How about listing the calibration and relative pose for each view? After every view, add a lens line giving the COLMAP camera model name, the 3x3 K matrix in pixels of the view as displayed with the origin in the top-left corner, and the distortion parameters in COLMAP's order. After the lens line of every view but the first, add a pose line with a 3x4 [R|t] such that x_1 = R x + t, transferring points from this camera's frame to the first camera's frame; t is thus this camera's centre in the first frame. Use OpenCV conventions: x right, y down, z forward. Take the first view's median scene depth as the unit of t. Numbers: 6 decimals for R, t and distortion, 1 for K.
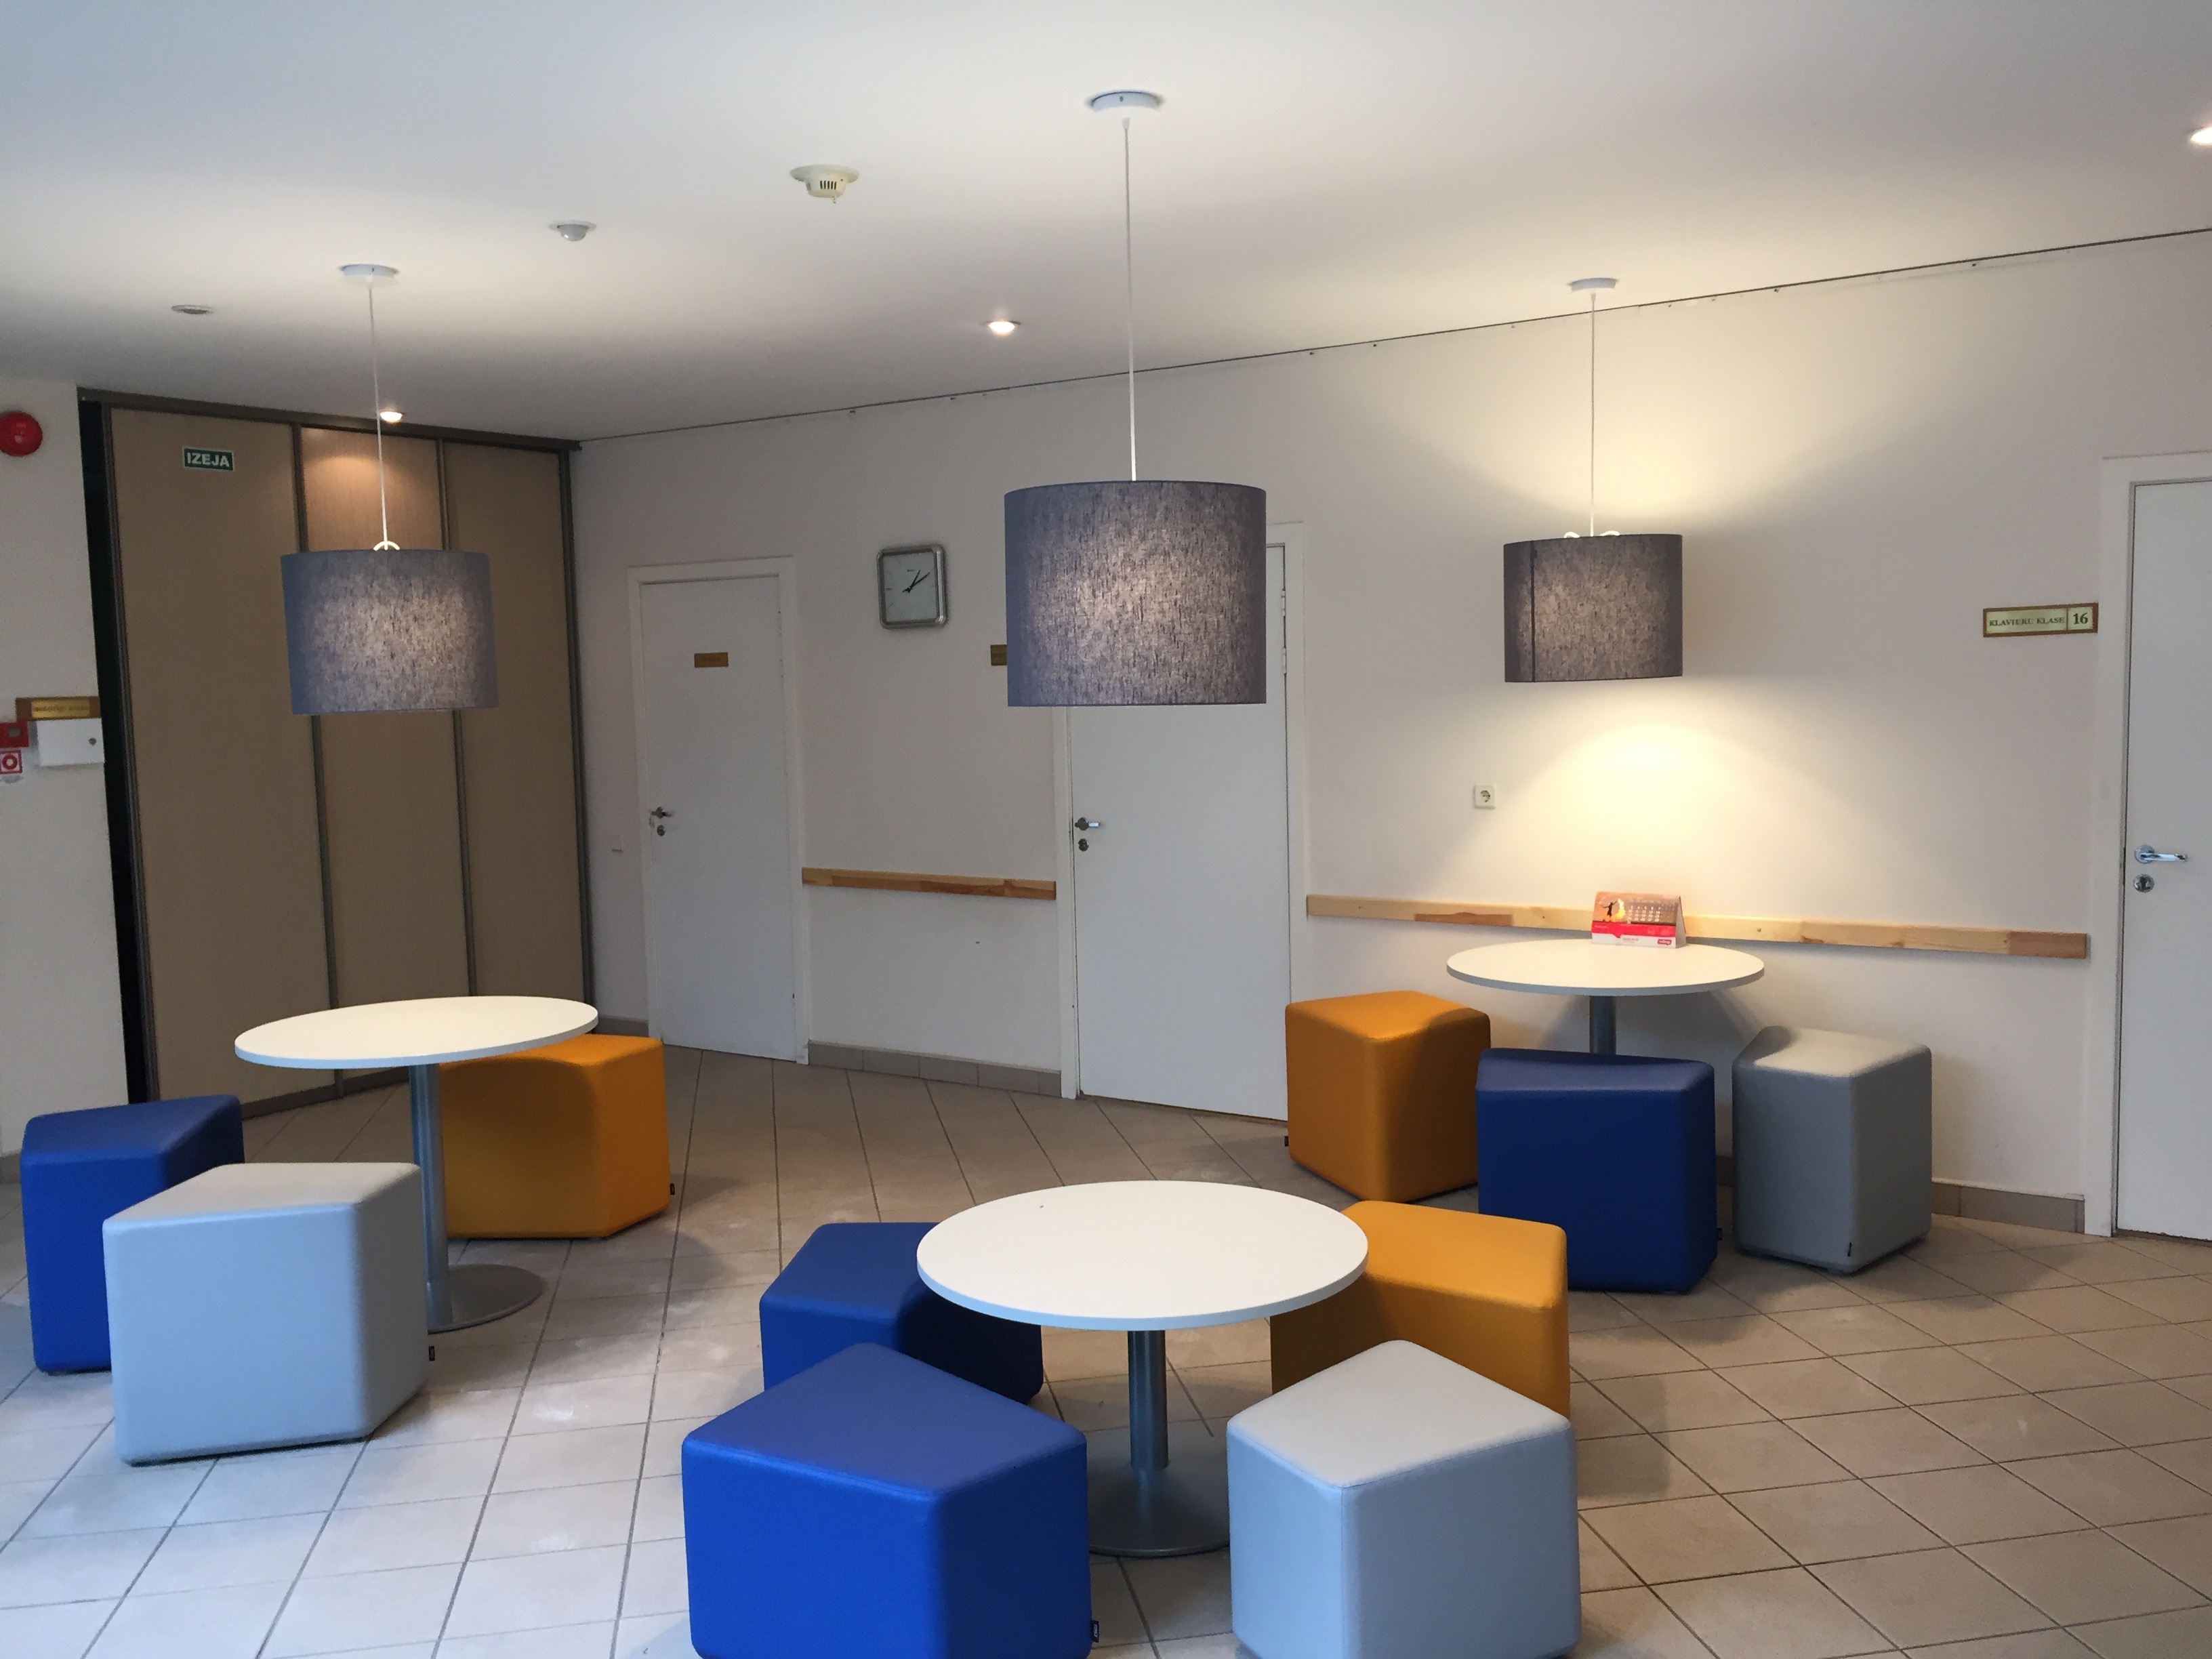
lens RADIAL K [[1882.9, 0, 1106.0], [0, 1882.9, 829.5], [0, 0, 1]] dist [0.061849, -0.079394]
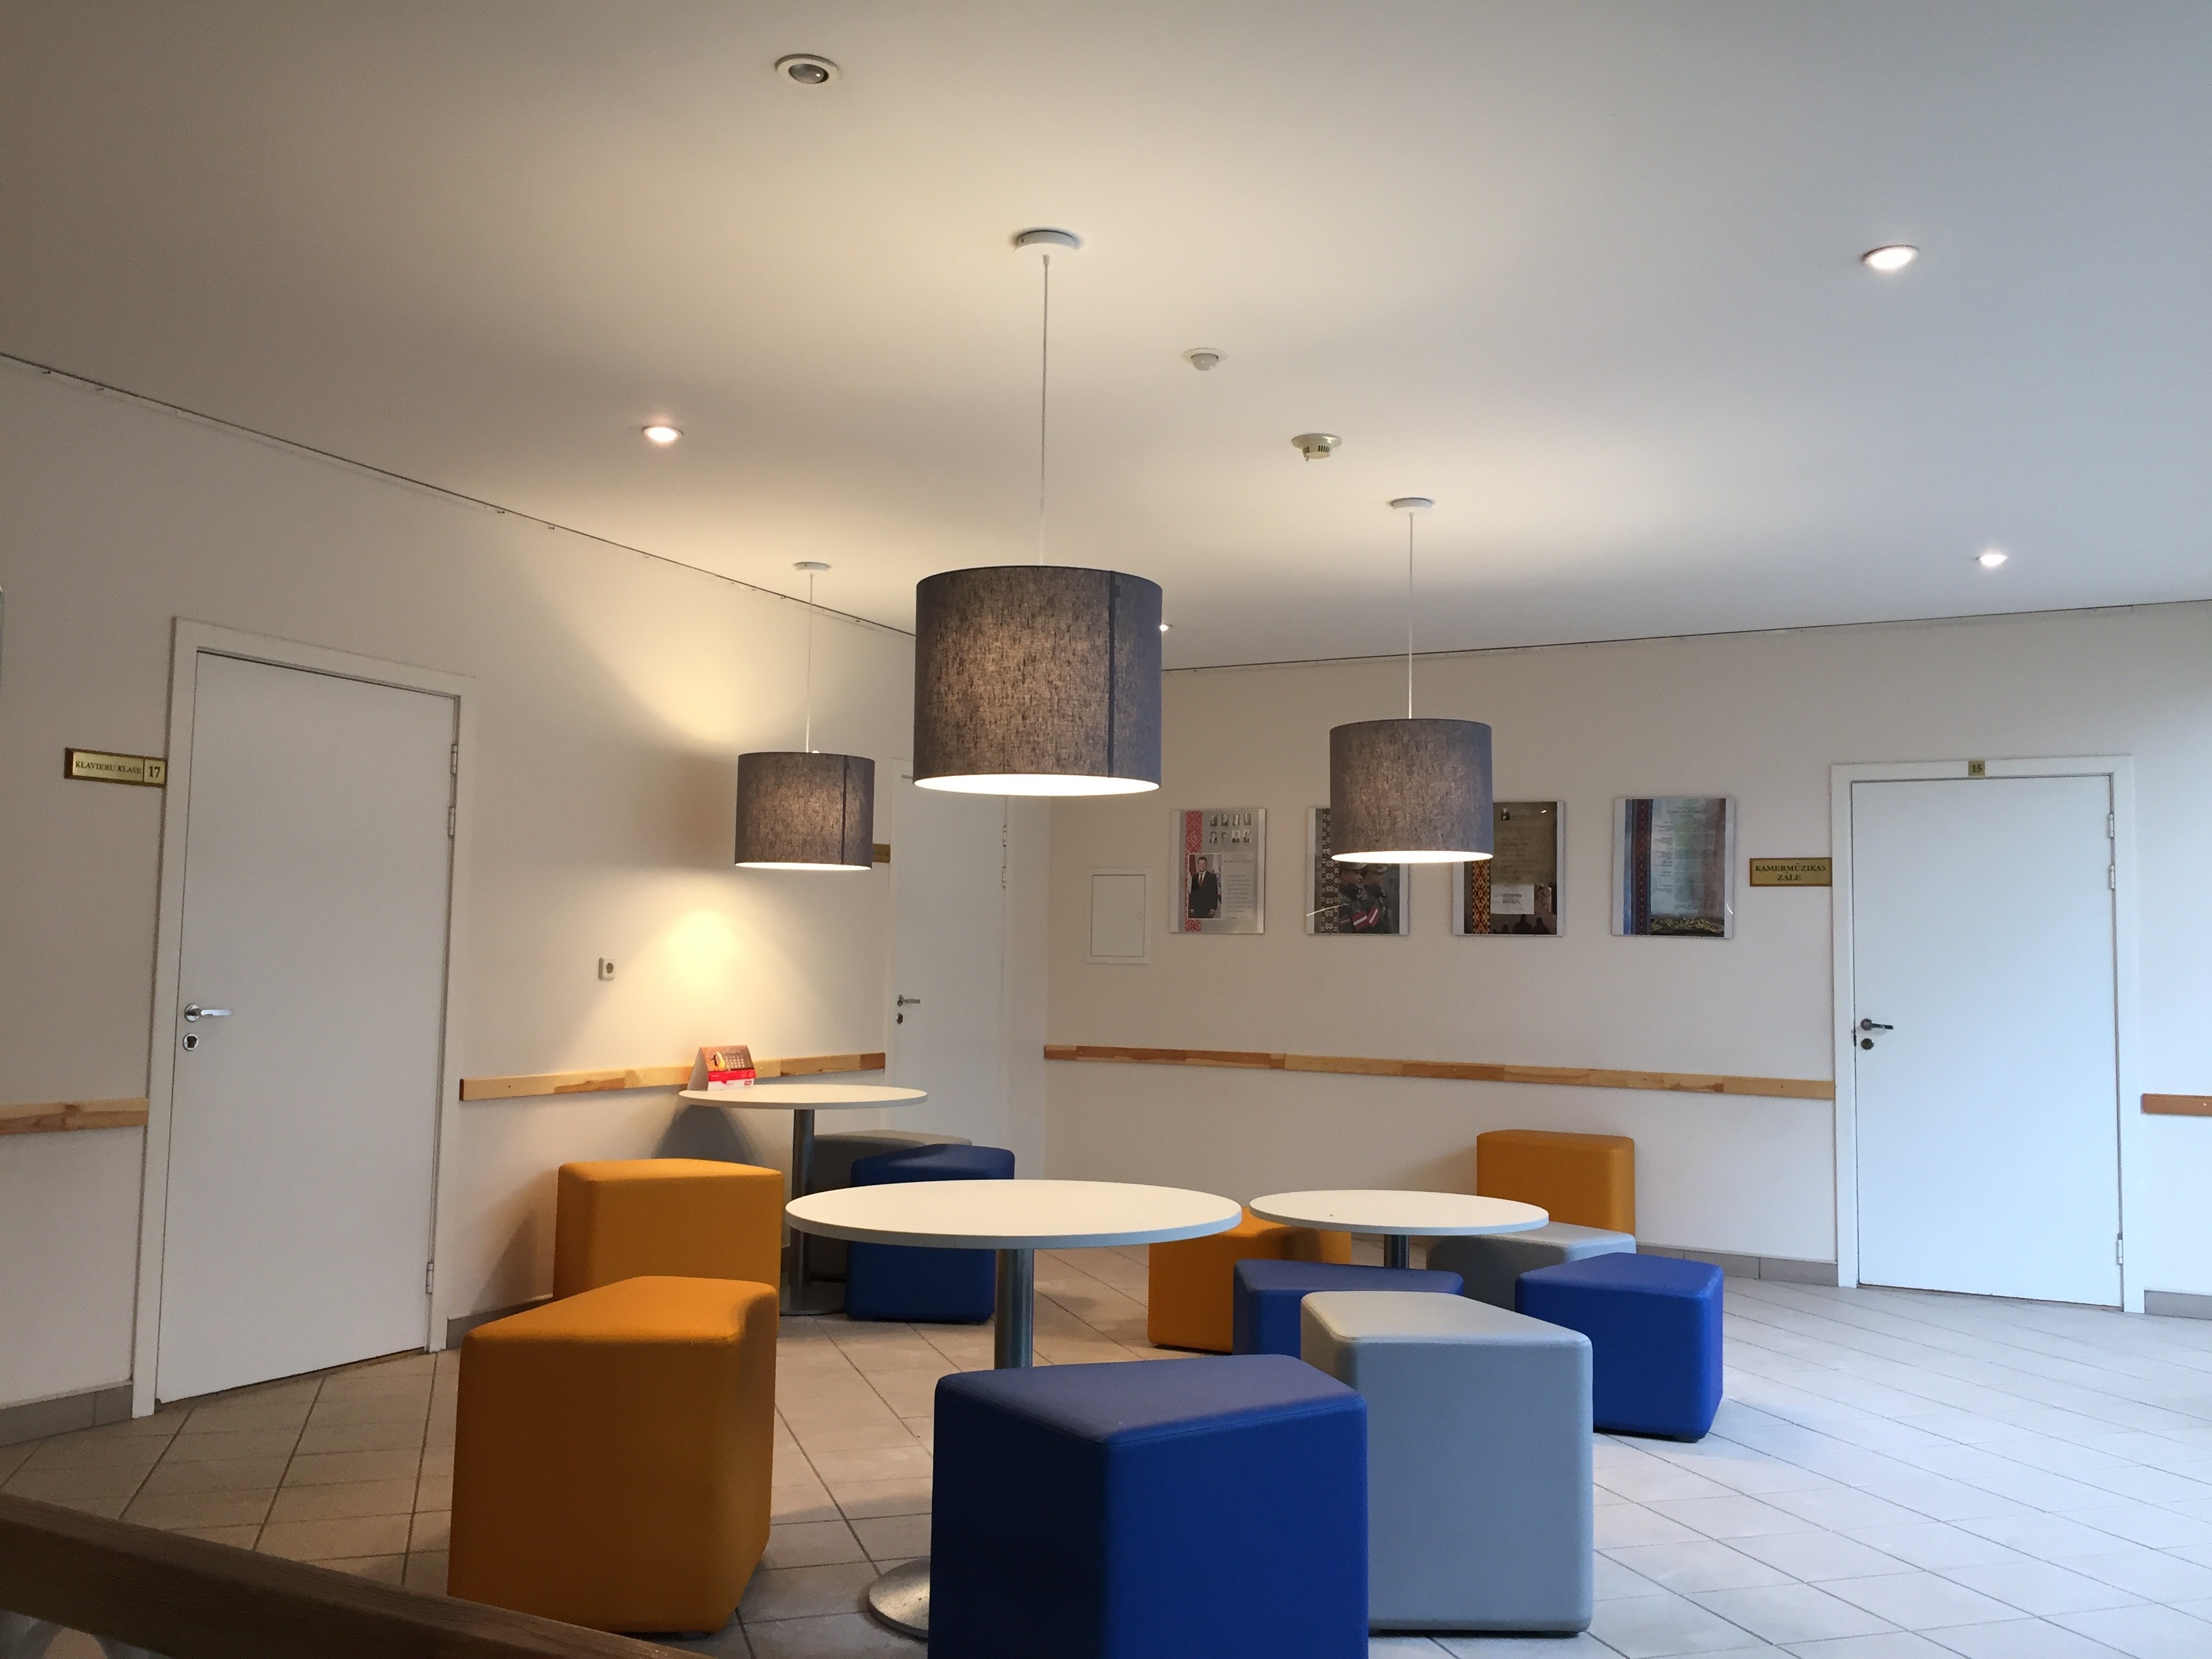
lens RADIAL K [[1882.9, 0, 1106.0], [0, 1882.9, 829.5], [0, 0, 1]] dist [0.061849, -0.079394]
pose [[-0.125828, 0.098988, 0.987101, -0.846258], [0.074714, 0.993129, -0.090068, 0.020490], [-0.989235, 0.062417, -0.132359, 0.802860]]
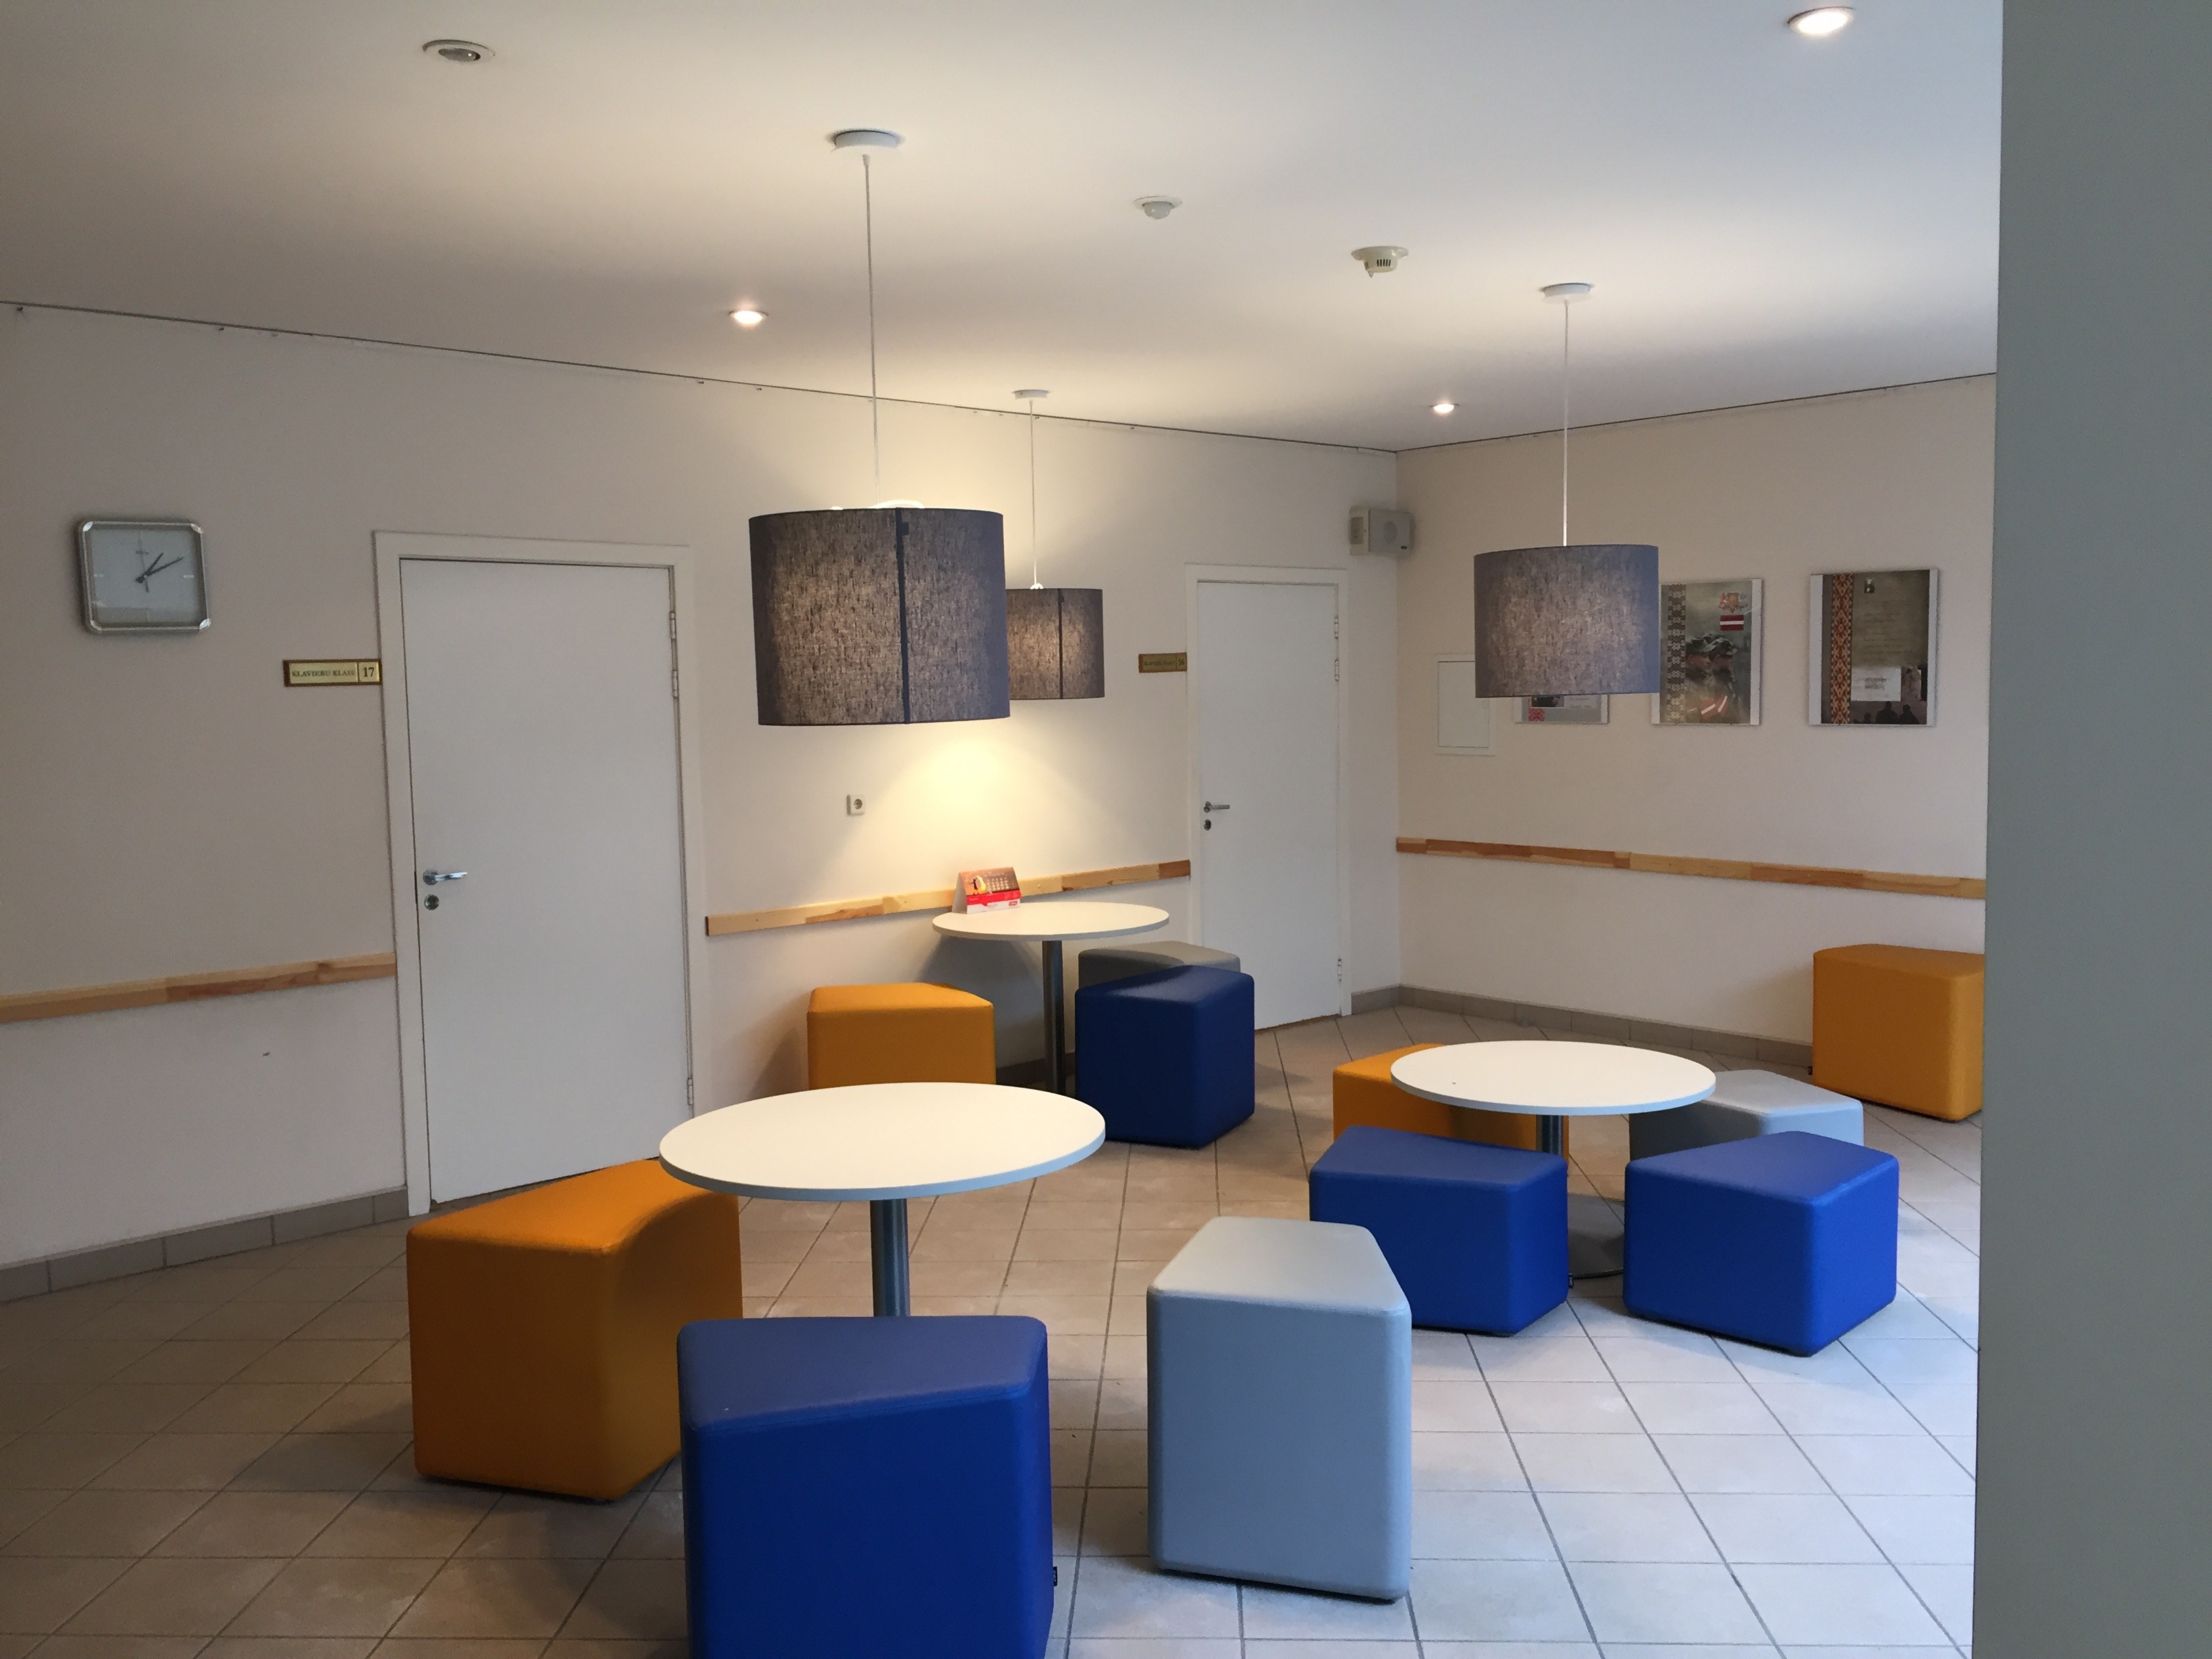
lens RADIAL K [[1882.9, 0, 1106.0], [0, 1882.9, 829.5], [0, 0, 1]] dist [0.061849, -0.079394]
pose [[0.226753, -0.057876, 0.972231, -0.818001], [0.098425, 0.994484, 0.036245, -0.027078], [-0.968966, 0.087473, 0.231199, 0.554580]]
